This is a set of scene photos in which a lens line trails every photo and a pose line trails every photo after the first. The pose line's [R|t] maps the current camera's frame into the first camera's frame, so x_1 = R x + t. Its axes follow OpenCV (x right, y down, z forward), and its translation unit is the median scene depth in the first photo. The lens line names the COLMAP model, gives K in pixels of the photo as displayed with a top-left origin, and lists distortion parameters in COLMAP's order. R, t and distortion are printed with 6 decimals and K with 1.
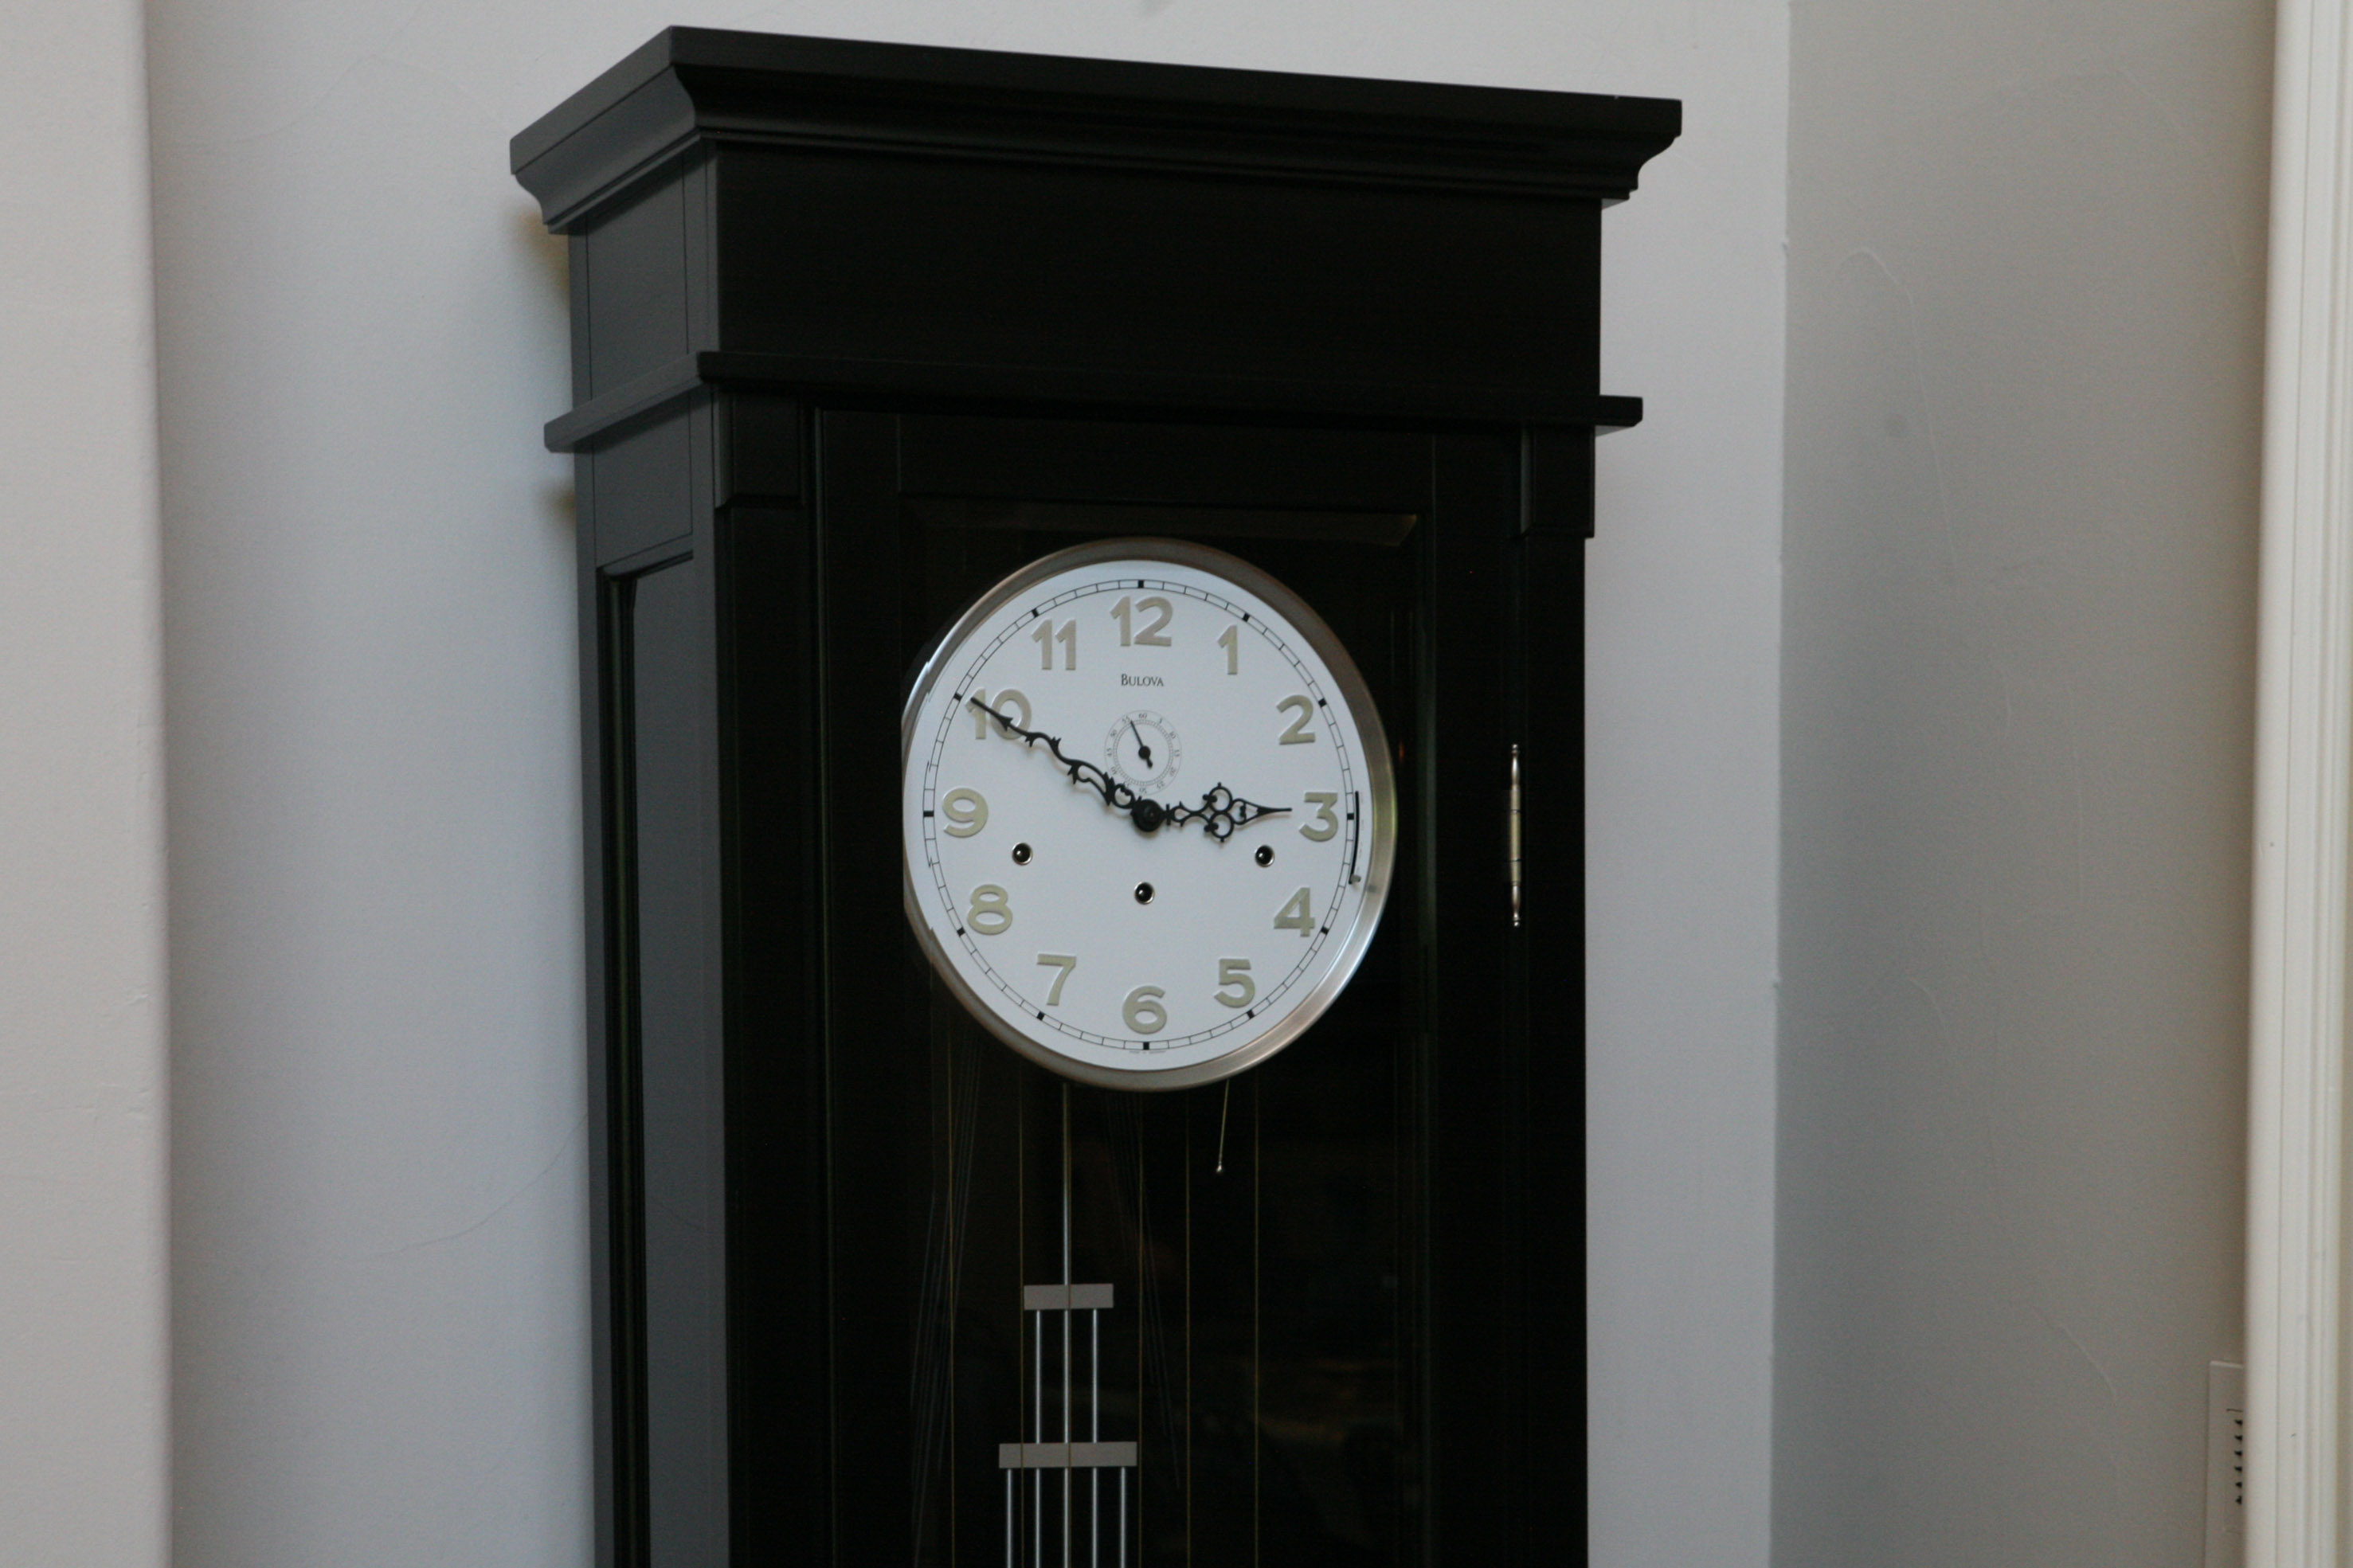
lens RADIAL K [[5410.9, 0, 1171.7], [0, 5410.9, 790.3], [0, 0, 1]] dist [-0.014336, 0.000000]
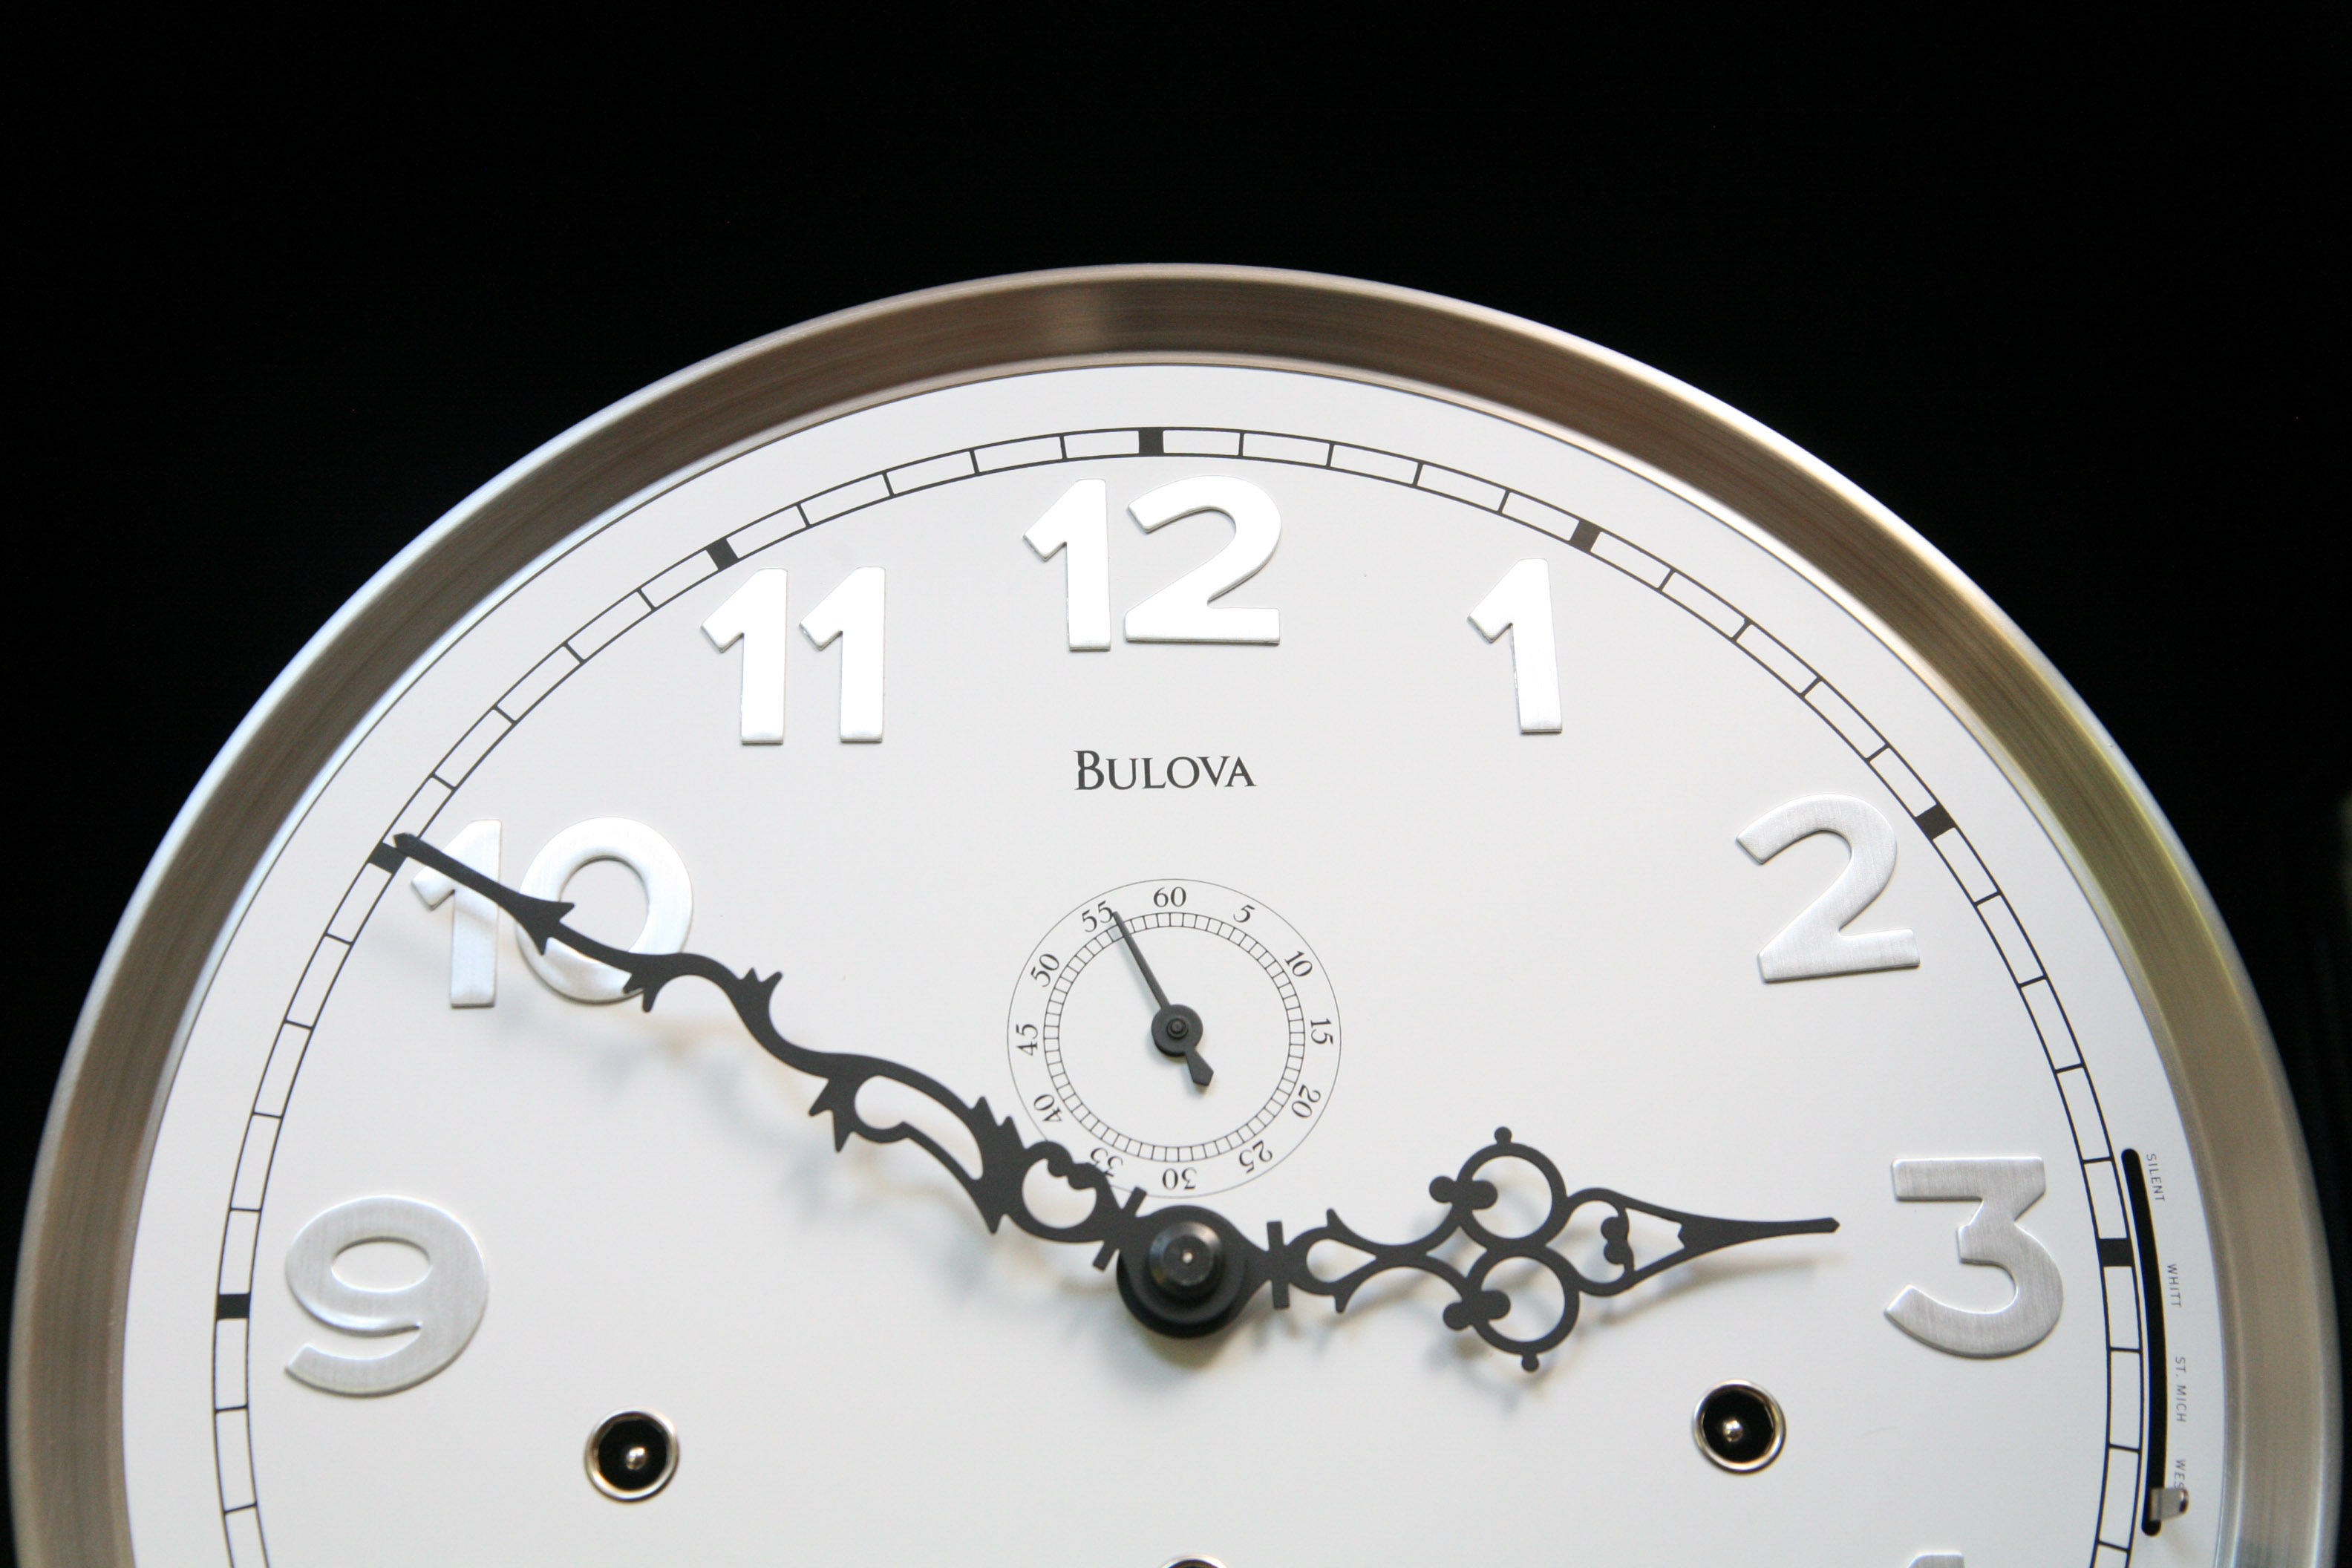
lens RADIAL K [[3391.0, 0, 1199.8], [0, 3391.0, 762.5], [0, 0, 1]] dist [-0.041602, 0.000000]
pose [[0.932291, -0.172707, -0.317815, 0.047349], [0.045332, 0.927507, -0.371047, 0.039134], [0.358858, 0.331517, 0.872535, 0.863196]]
